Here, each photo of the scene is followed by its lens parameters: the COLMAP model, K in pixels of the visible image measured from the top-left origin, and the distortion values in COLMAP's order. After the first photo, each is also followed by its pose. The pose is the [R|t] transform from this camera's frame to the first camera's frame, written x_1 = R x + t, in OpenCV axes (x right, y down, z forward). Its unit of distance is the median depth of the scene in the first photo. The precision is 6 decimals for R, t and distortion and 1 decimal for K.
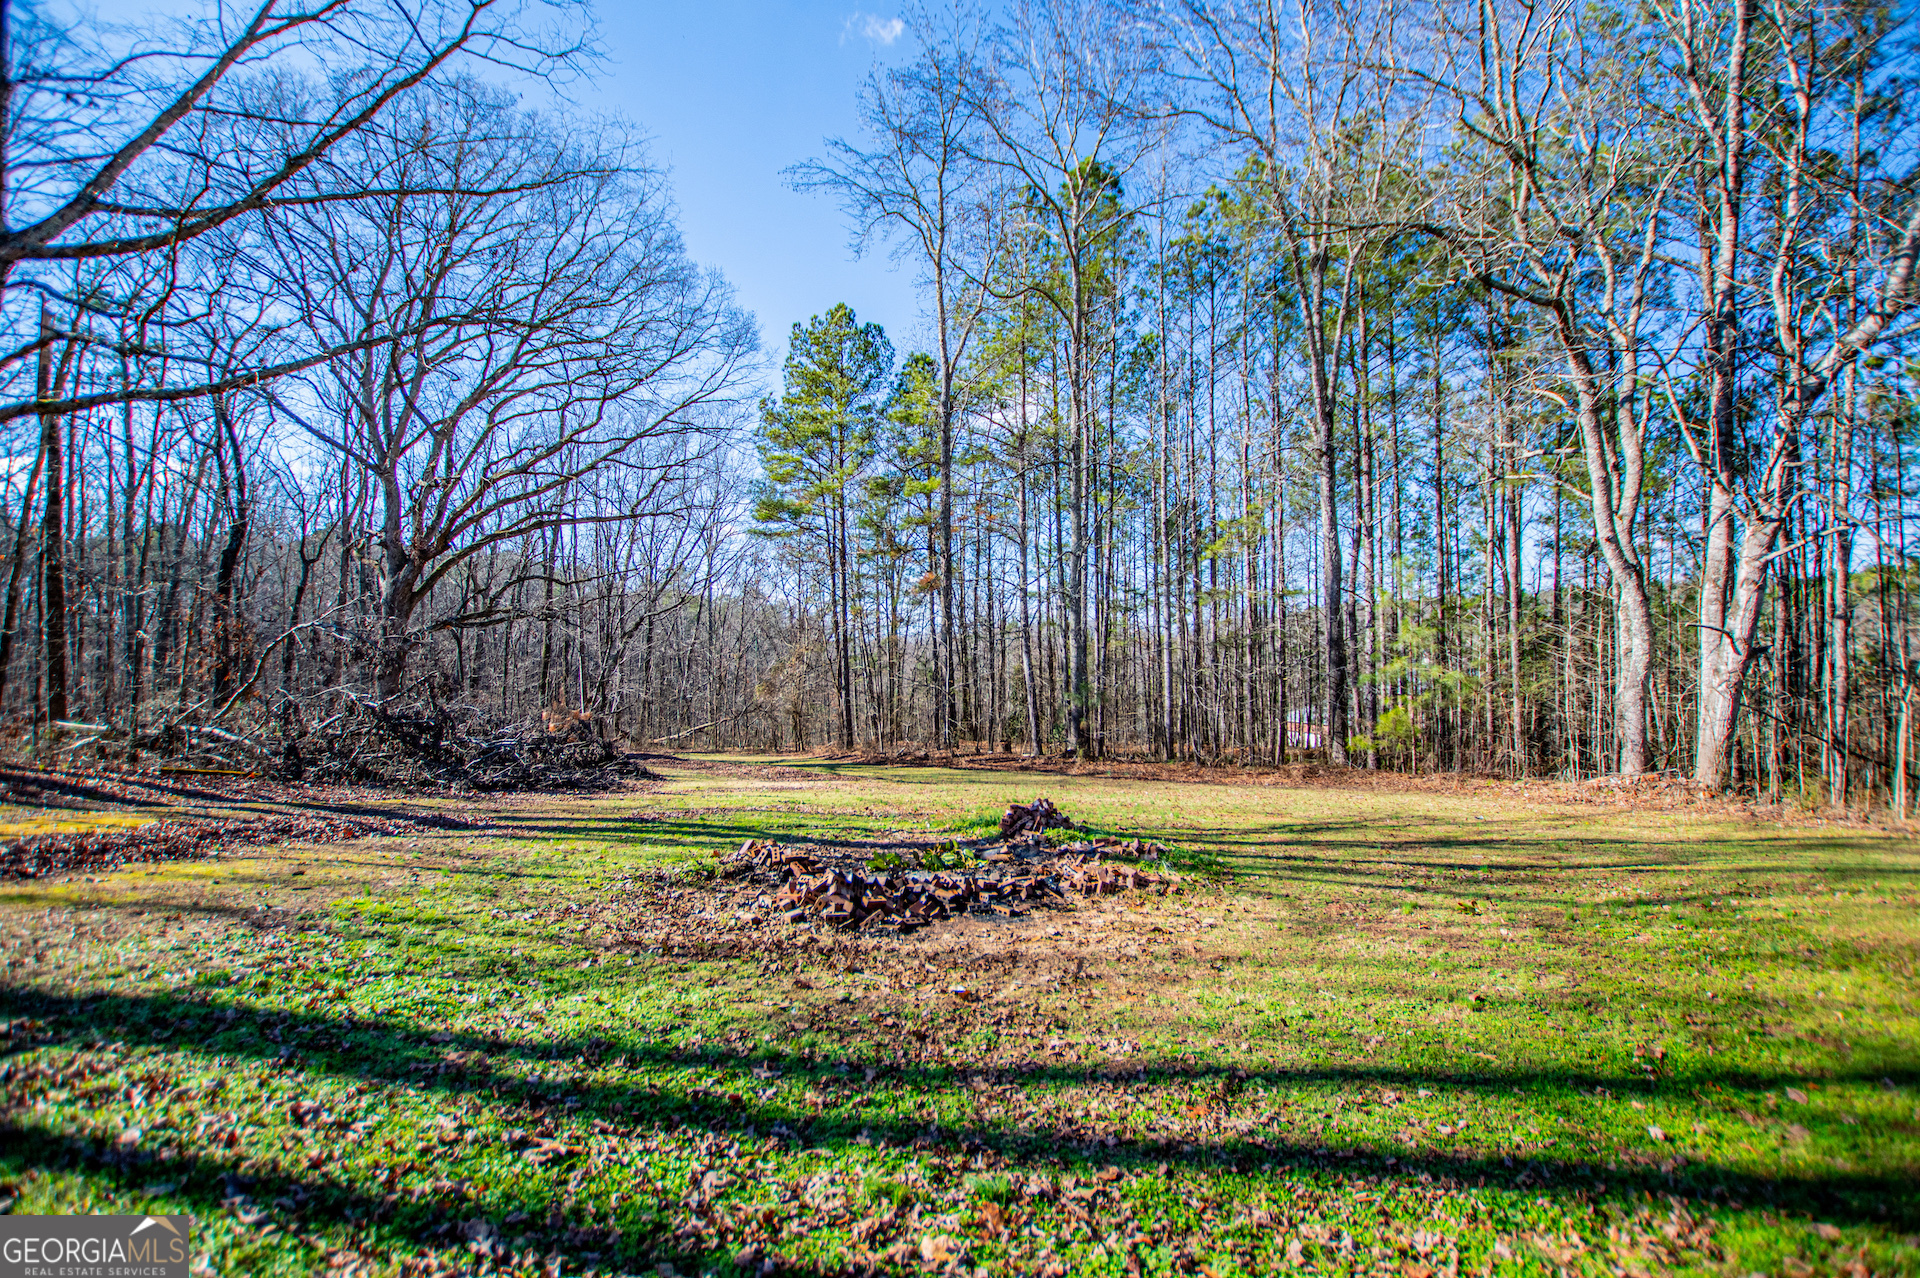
lens RADIAL K [[880.6, 0, 966.0], [0, 880.6, 635.4], [0, 0, 1]] dist [-0.030300, 0.001255]
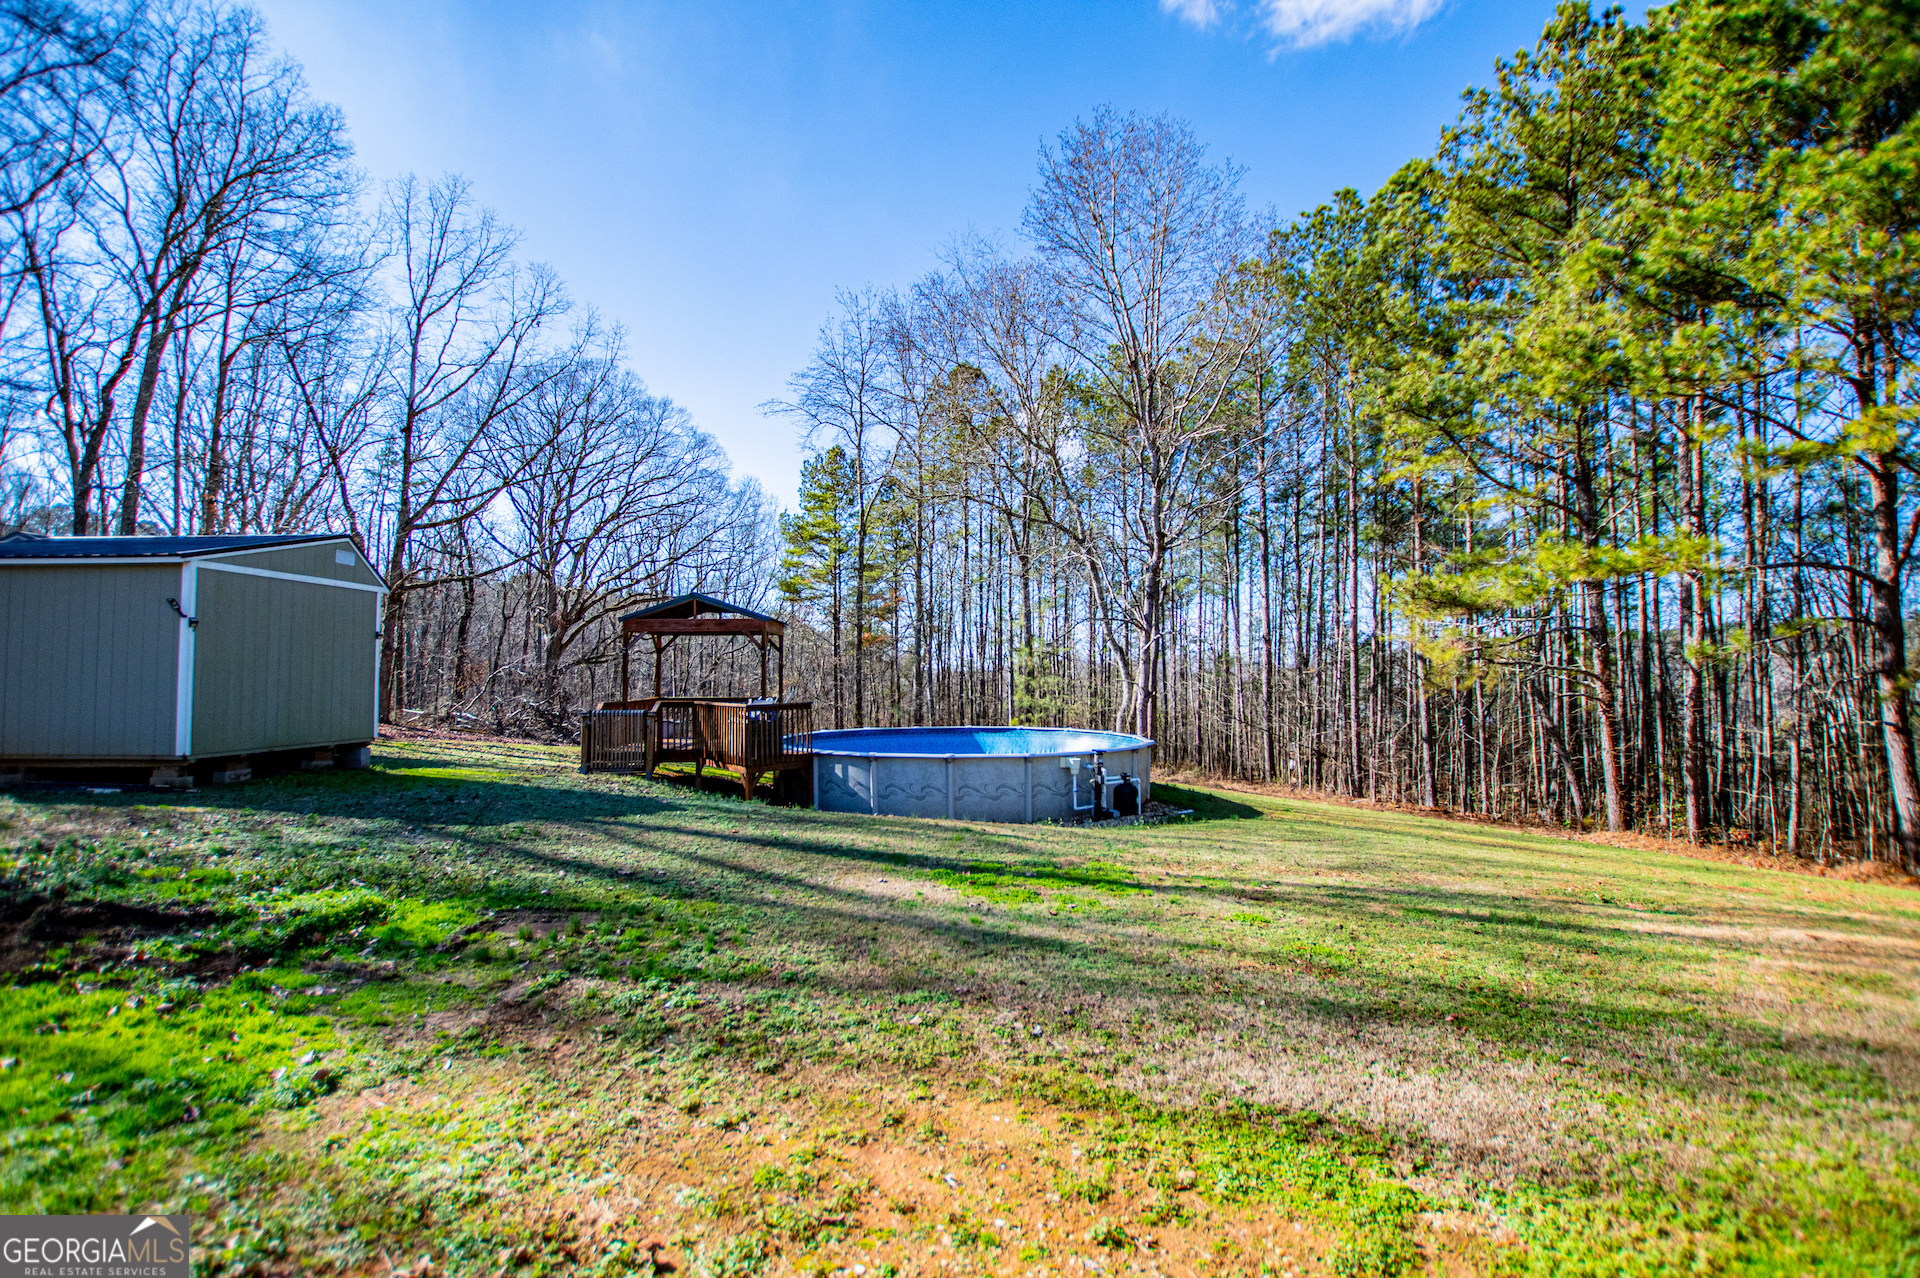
lens RADIAL K [[880.6, 0, 966.0], [0, 880.6, 635.4], [0, 0, 1]] dist [-0.030300, 0.001255]
pose [[0.986846, 0.003409, -0.161629, 0.430862], [-0.008599, 0.999469, -0.031425, -0.018910], [0.161436, 0.032402, 0.986351, -0.577147]]
